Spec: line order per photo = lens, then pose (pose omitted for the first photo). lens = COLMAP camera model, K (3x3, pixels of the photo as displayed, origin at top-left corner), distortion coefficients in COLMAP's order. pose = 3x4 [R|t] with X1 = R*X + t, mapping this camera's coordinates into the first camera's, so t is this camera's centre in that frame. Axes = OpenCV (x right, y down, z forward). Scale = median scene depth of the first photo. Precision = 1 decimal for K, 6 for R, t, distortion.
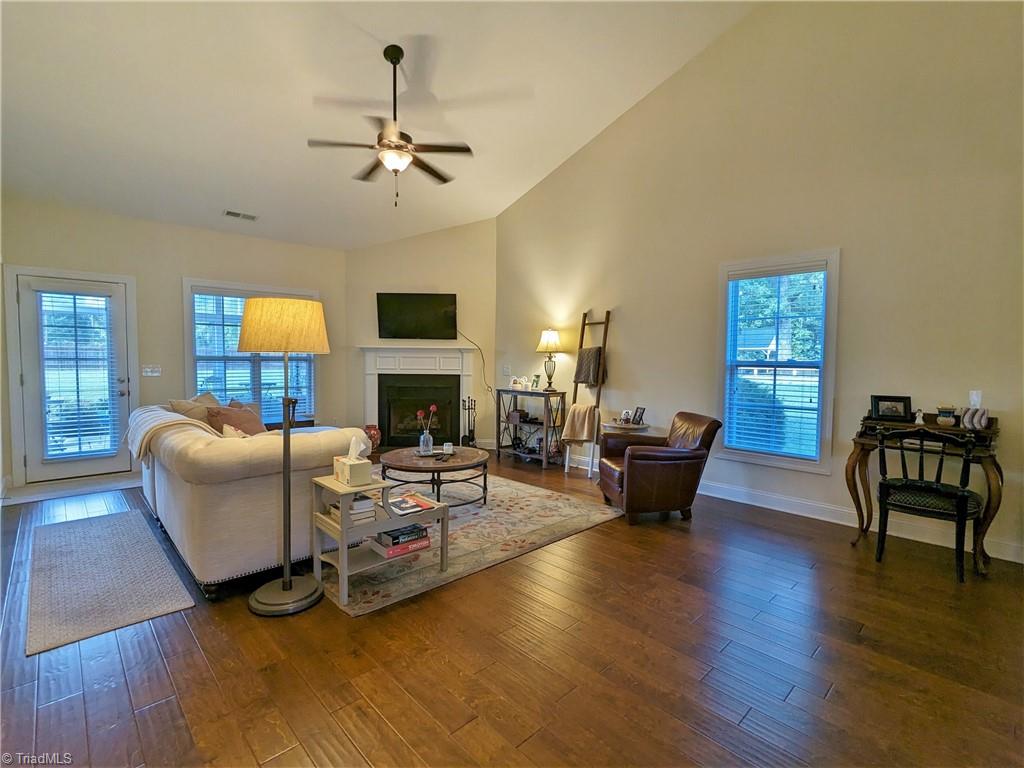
lens RADIAL K [[483.6, 0, 512.3], [0, 483.6, 386.3], [0, 0, 1]] dist [-0.000182, 0.002329]
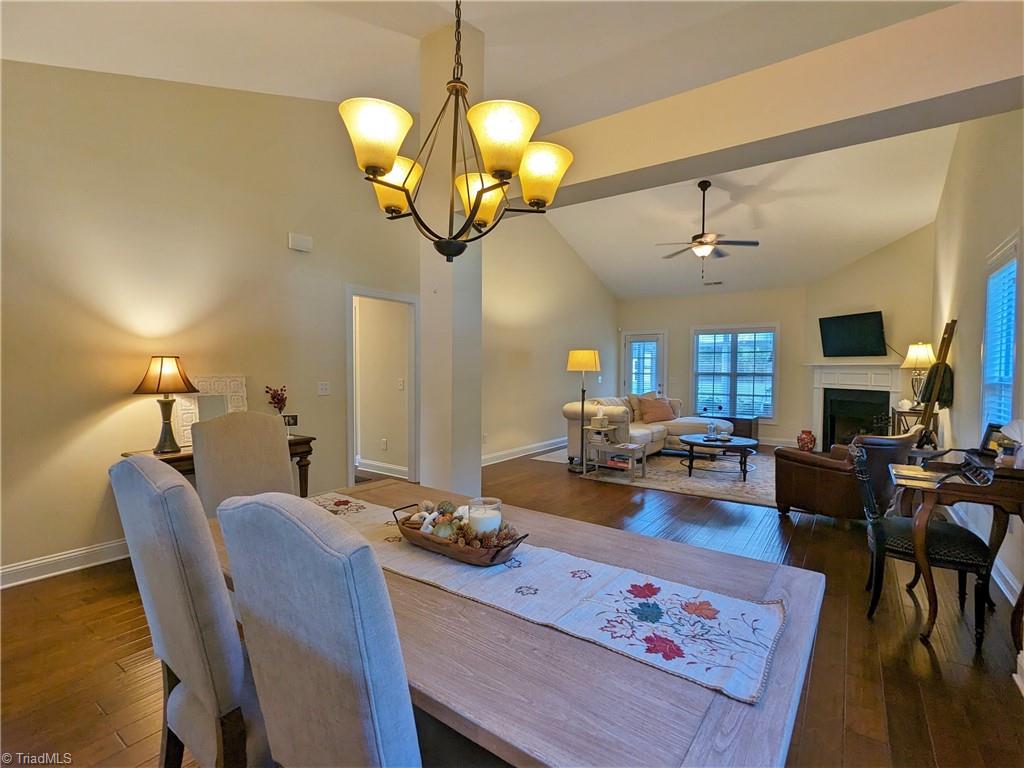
lens RADIAL K [[483.6, 0, 514.0], [0, 483.6, 385.6], [0, 0, 1]] dist [-0.000182, 0.002329]
pose [[0.195619, 0.026097, -0.980333, 0.854253], [-0.061379, 0.998012, 0.014320, -0.003421], [0.978757, 0.057371, 0.196832, 0.068384]]
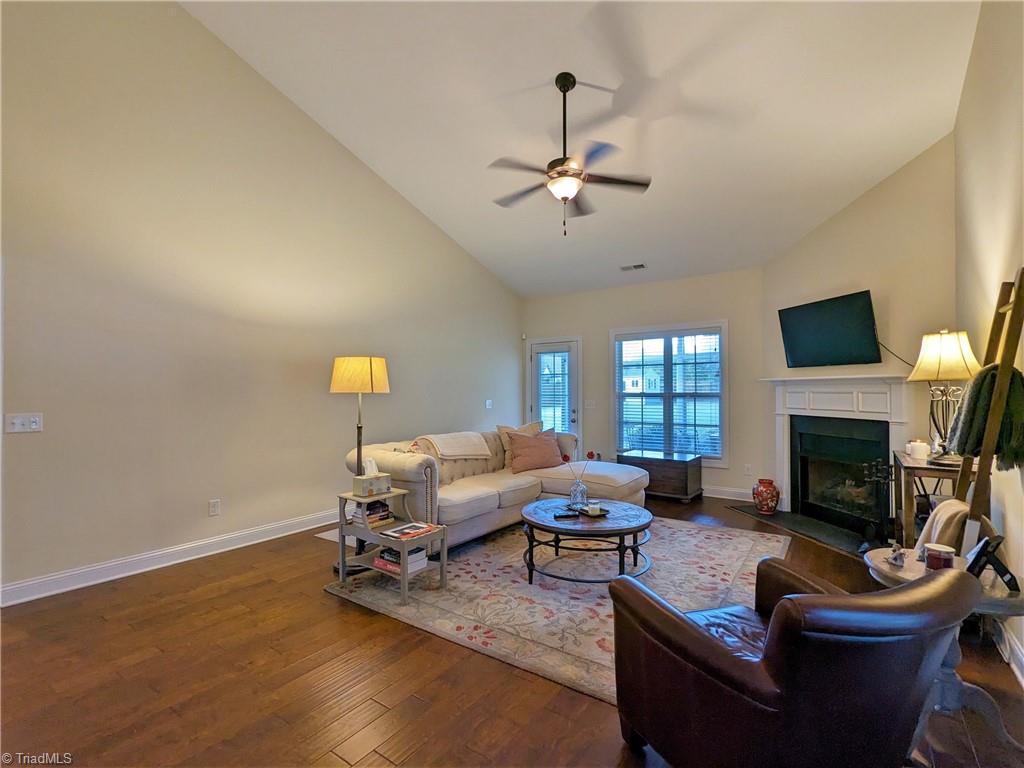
lens RADIAL K [[483.6, 0, 513.4], [0, 483.6, 387.1], [0, 0, 1]] dist [-0.000182, 0.002329]
pose [[0.194397, -0.017267, -0.980771, 0.467414], [-0.050846, 0.998324, -0.027655, -0.031360], [0.979604, 0.055245, 0.193193, 0.517949]]
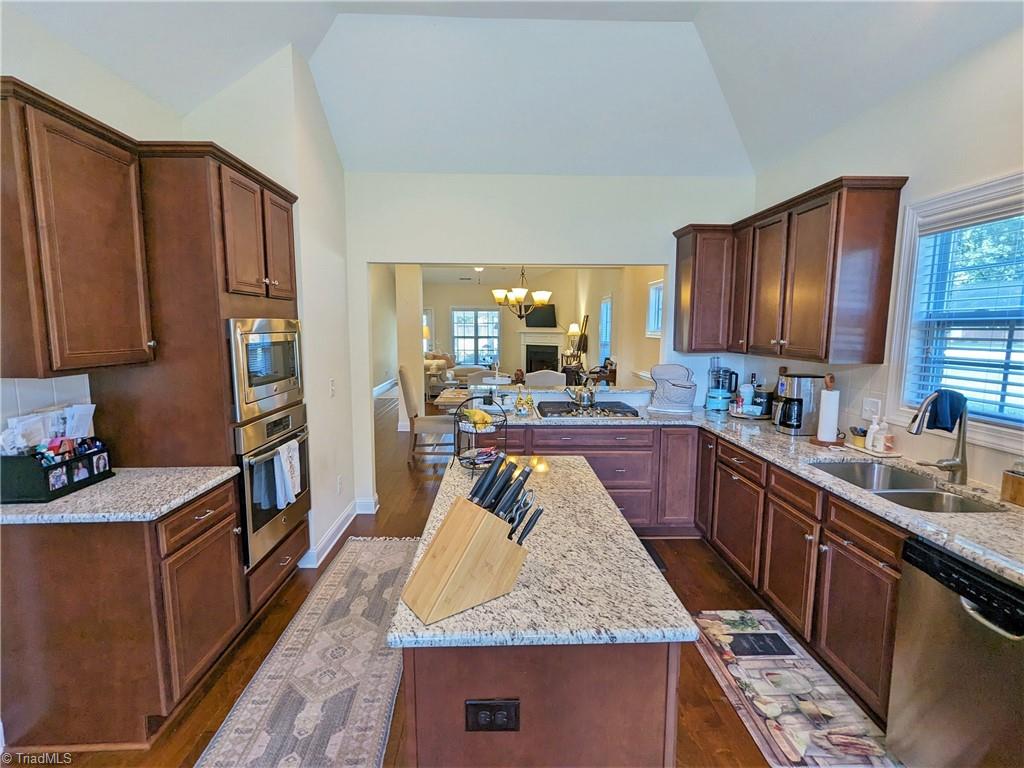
lens RADIAL K [[483.6, 0, 512.4], [0, 483.6, 384.0], [0, 0, 1]] dist [-0.000182, 0.002329]
pose [[0.748249, 0.072375, -0.659459, 1.255704], [-0.034481, 0.996931, 0.070289, -0.001646], [0.662522, -0.029855, 0.748448, -0.687845]]
